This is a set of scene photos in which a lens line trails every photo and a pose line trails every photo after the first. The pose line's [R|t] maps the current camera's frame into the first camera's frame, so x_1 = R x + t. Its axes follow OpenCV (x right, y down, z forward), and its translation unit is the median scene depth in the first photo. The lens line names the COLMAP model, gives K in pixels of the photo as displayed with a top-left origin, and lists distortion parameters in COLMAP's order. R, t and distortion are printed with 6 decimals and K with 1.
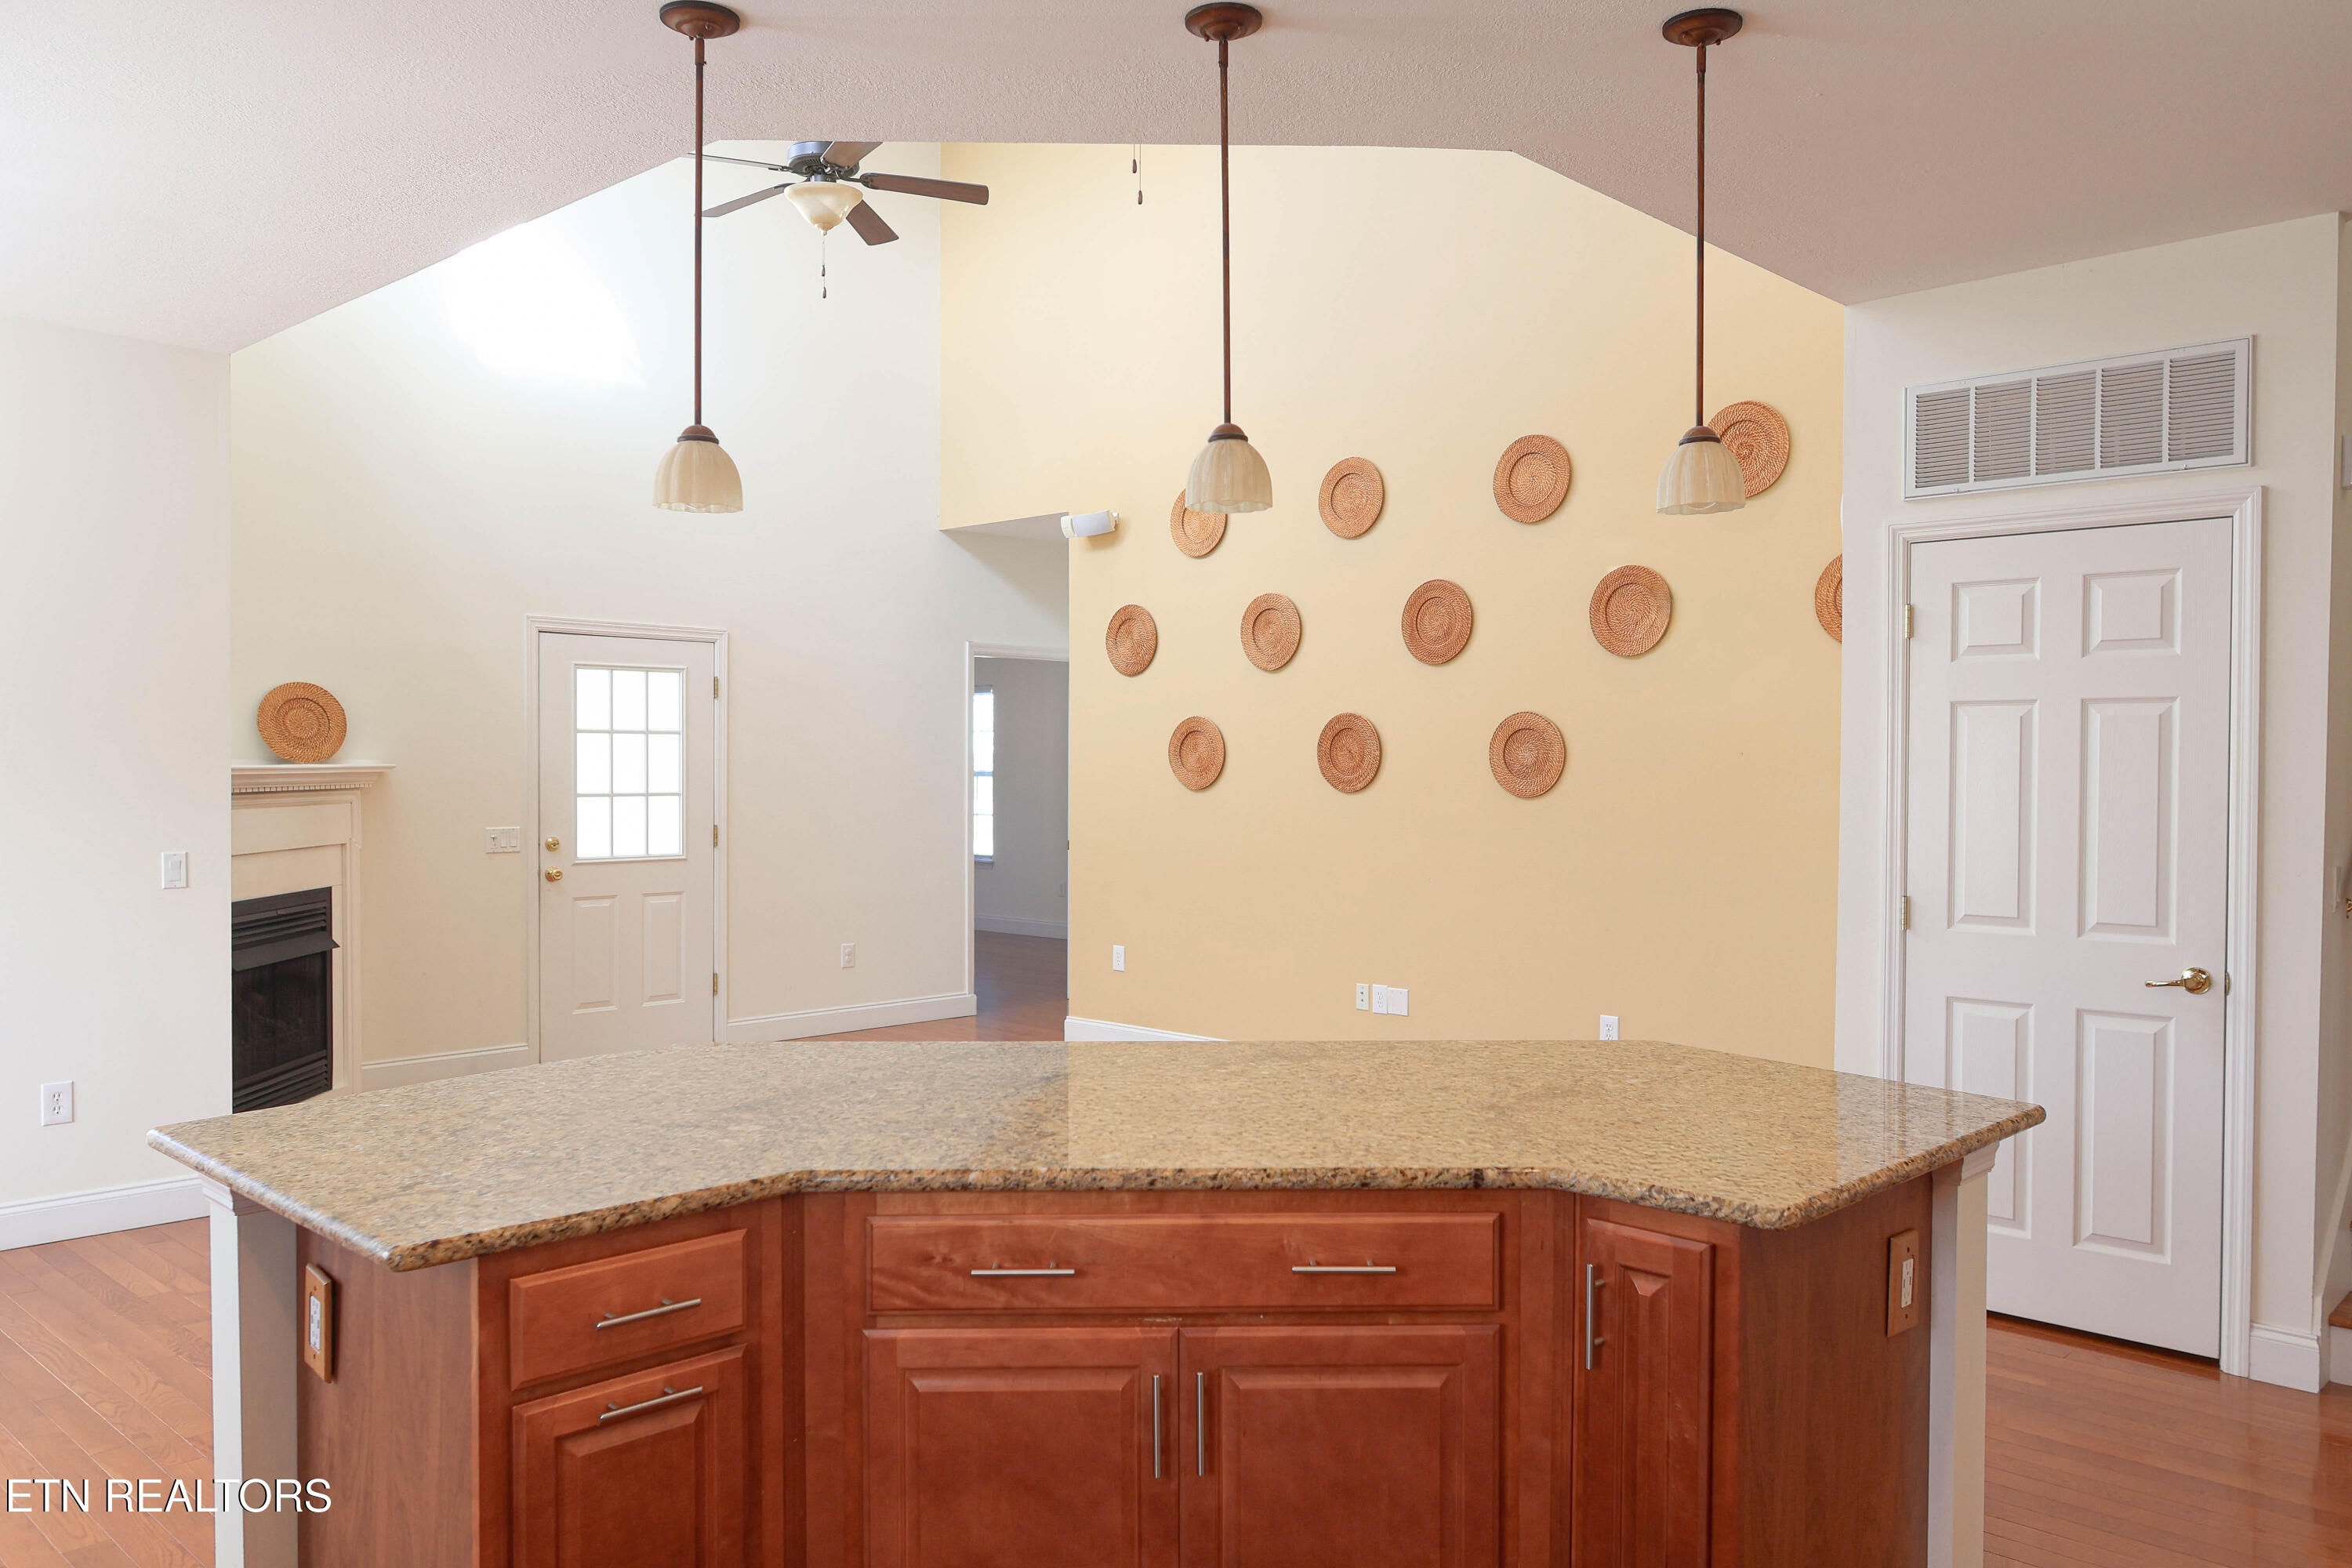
lens RADIAL K [[1763.2, 0, 1168.7], [0, 1763.2, 803.9], [0, 0, 1]] dist [0.003338, -0.002152]
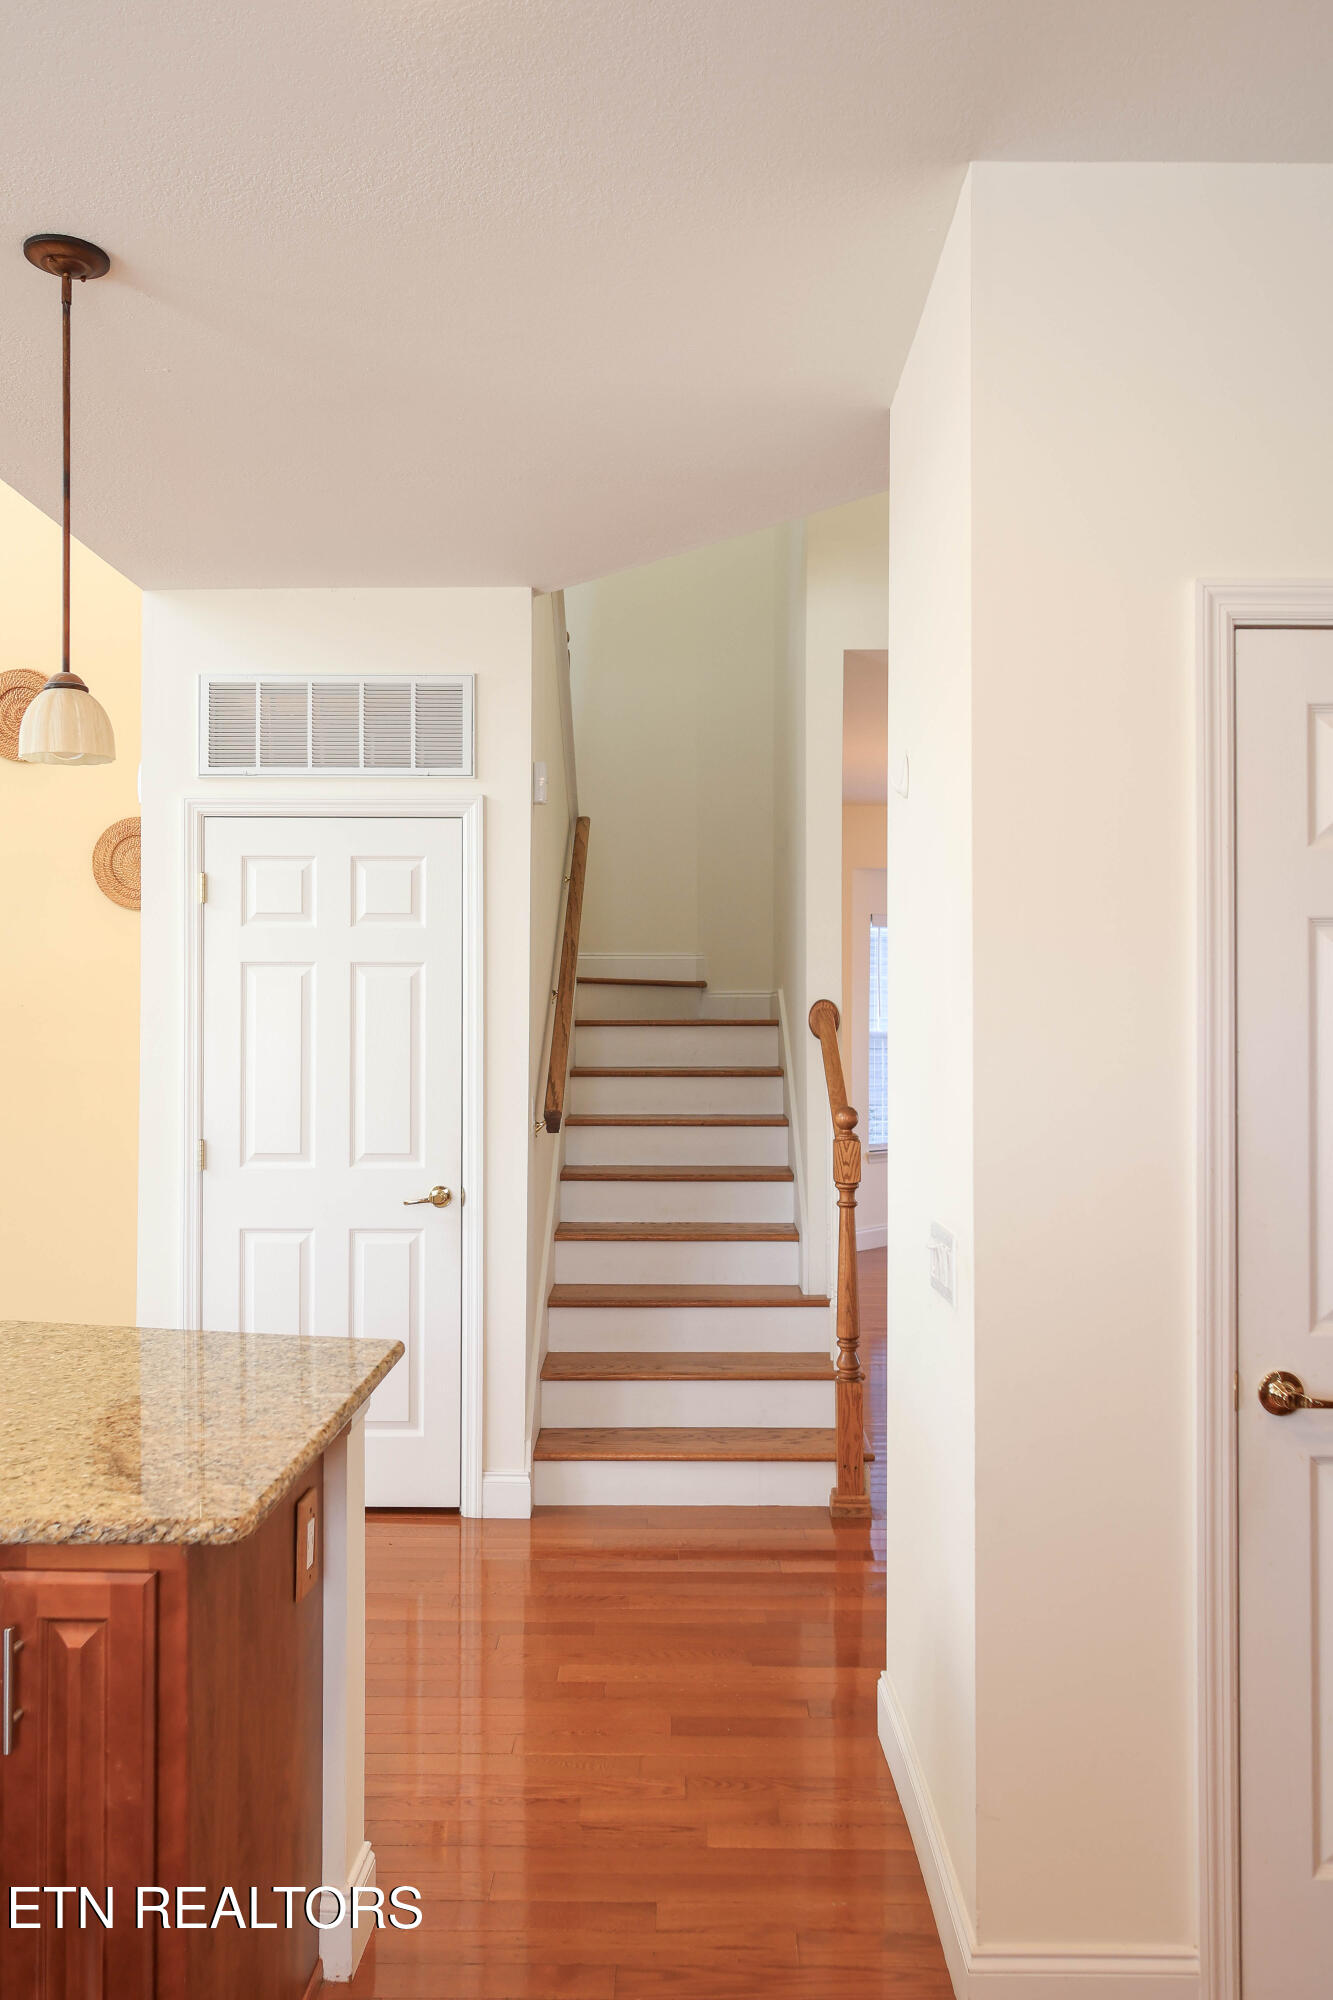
lens RADIAL K [[1499.3, 0, 670.6], [0, 1499.3, 999.0], [0, 0, 1]] dist [0.003338, -0.002152]
pose [[0.720578, 0.002806, 0.693368, -0.018743], [0.015762, 0.999667, -0.020426, -0.012394], [-0.693194, 0.025648, 0.720294, 0.147520]]
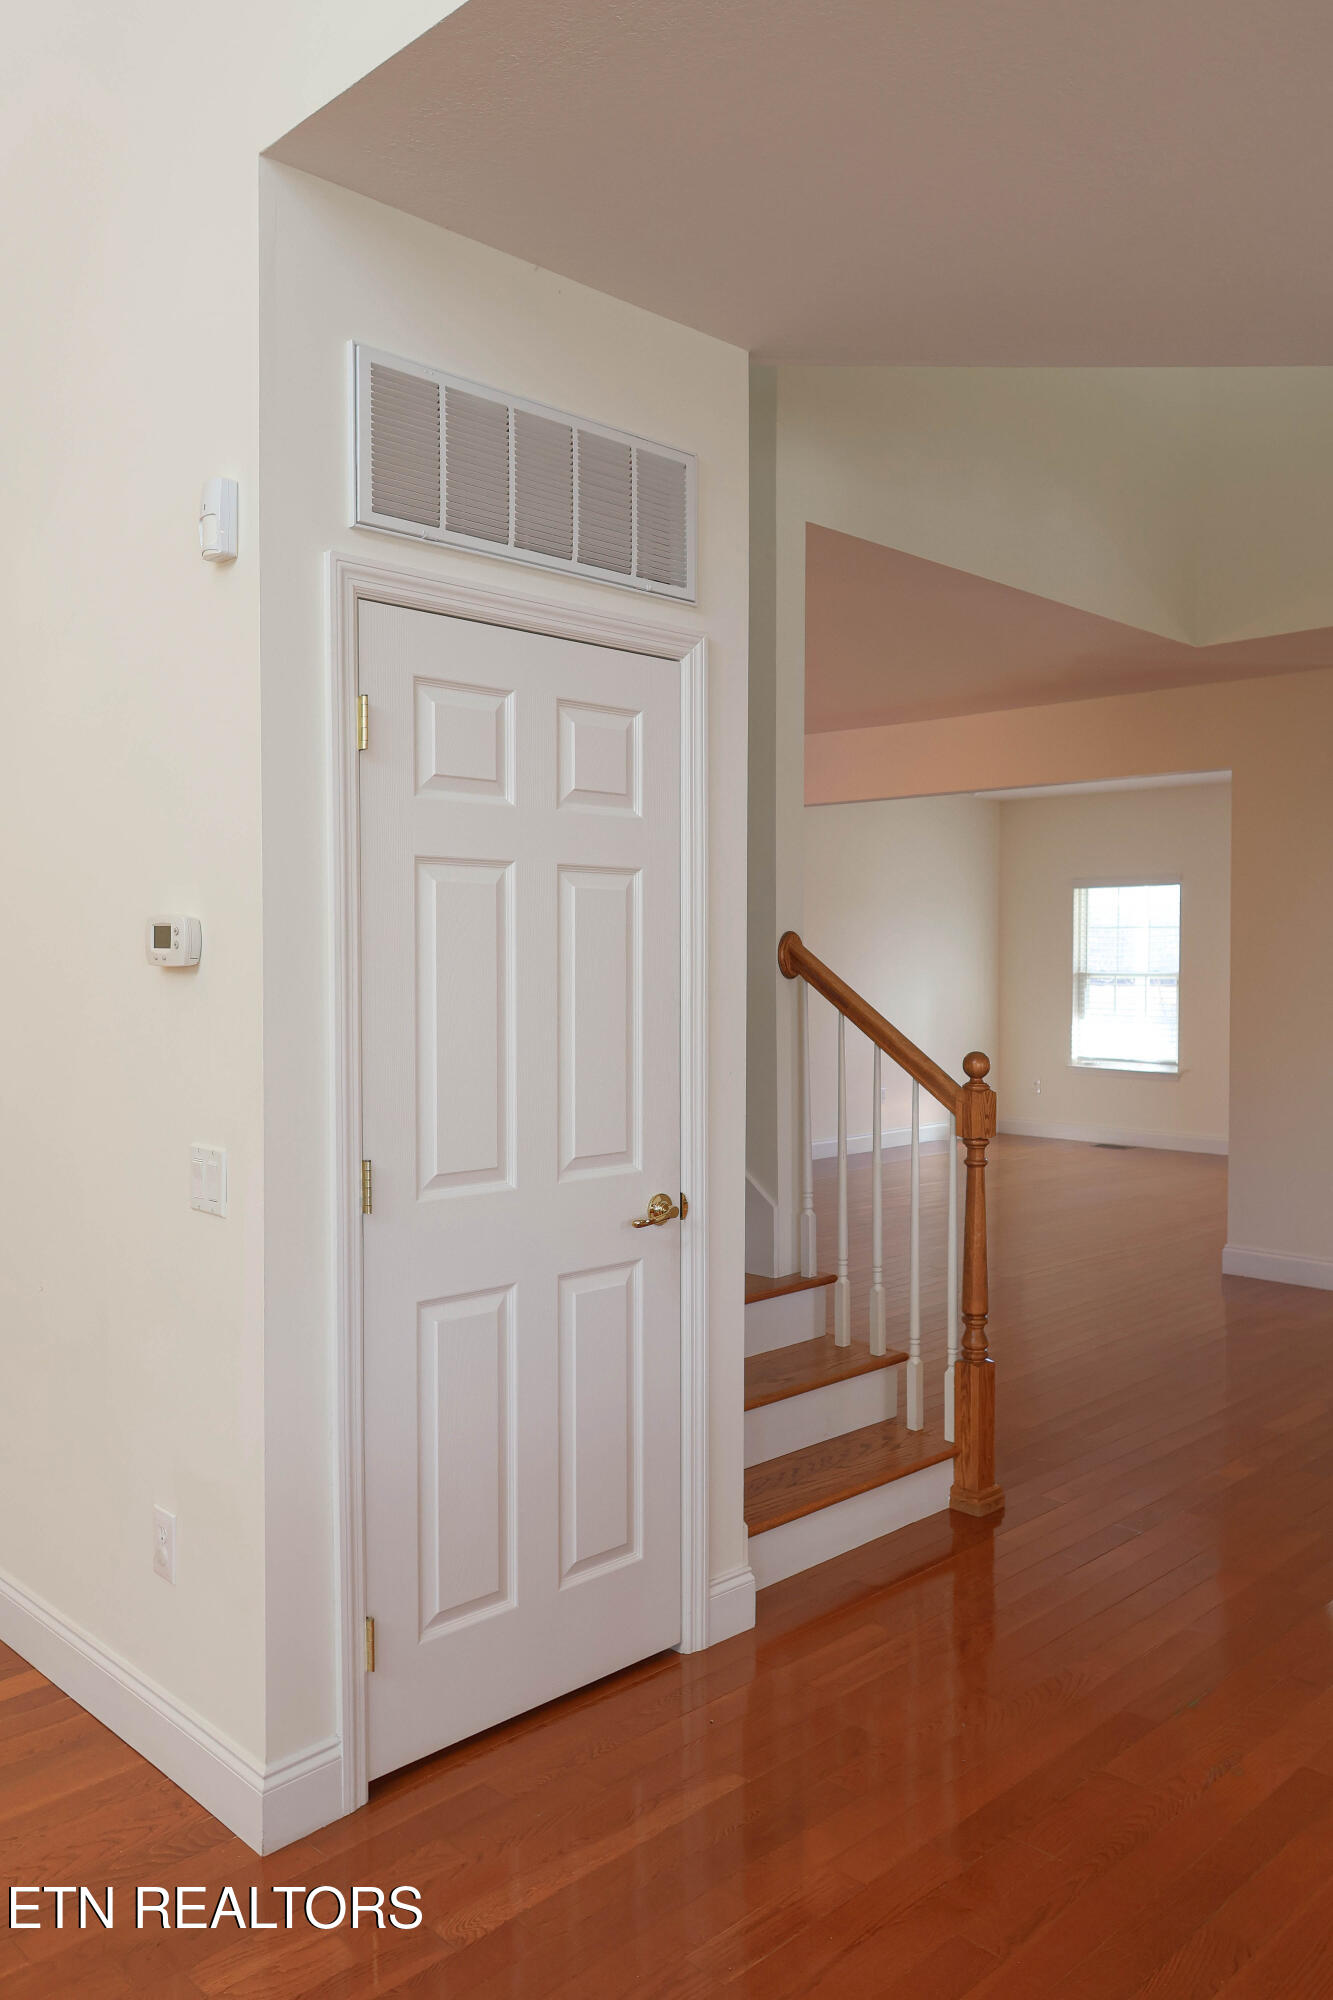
lens RADIAL K [[1499.3, 0, 666.8], [0, 1499.3, 1000.8], [0, 0, 1]] dist [0.003338, -0.002152]
pose [[0.032453, -0.030226, 0.999016, -0.127445], [0.023754, 0.999284, 0.029462, -0.019999], [-0.999191, 0.022775, 0.033148, 0.987462]]
